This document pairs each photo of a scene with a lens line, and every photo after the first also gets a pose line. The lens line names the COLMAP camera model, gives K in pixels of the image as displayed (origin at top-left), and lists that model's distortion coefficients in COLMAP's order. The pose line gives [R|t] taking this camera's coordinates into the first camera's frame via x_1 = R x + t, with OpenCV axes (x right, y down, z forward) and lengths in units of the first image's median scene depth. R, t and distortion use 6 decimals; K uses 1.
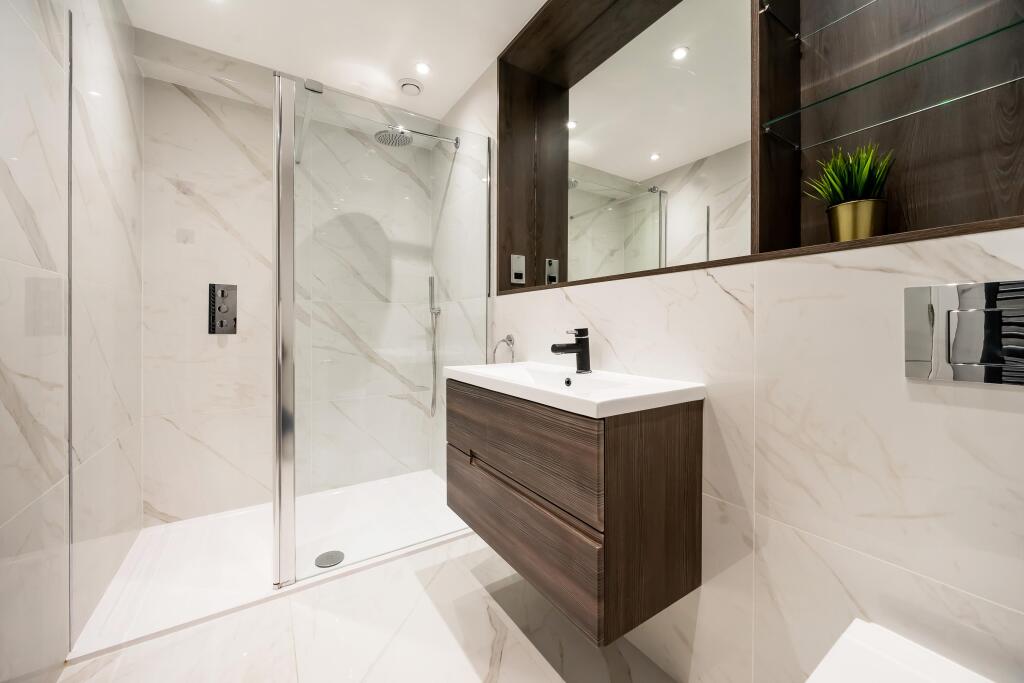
lens RADIAL K [[387.7, 0, 511.0], [0, 387.7, 326.7], [0, 0, 1]] dist [0.000447, -0.000054]
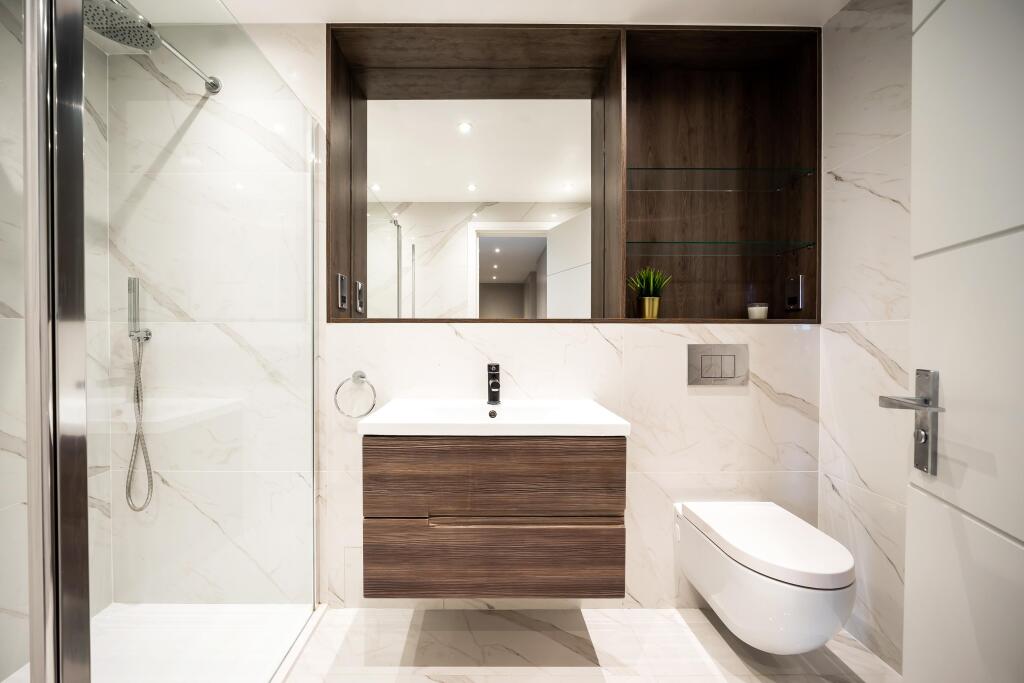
lens RADIAL K [[376.4, 0, 487.2], [0, 376.4, 341.0], [0, 0, 1]] dist [-0.001057, -0.000043]
pose [[0.541018, -0.008801, 0.840965, -0.666017], [-0.003023, 0.999918, 0.012409, -0.068321], [-0.841006, -0.009255, 0.540947, 0.386186]]
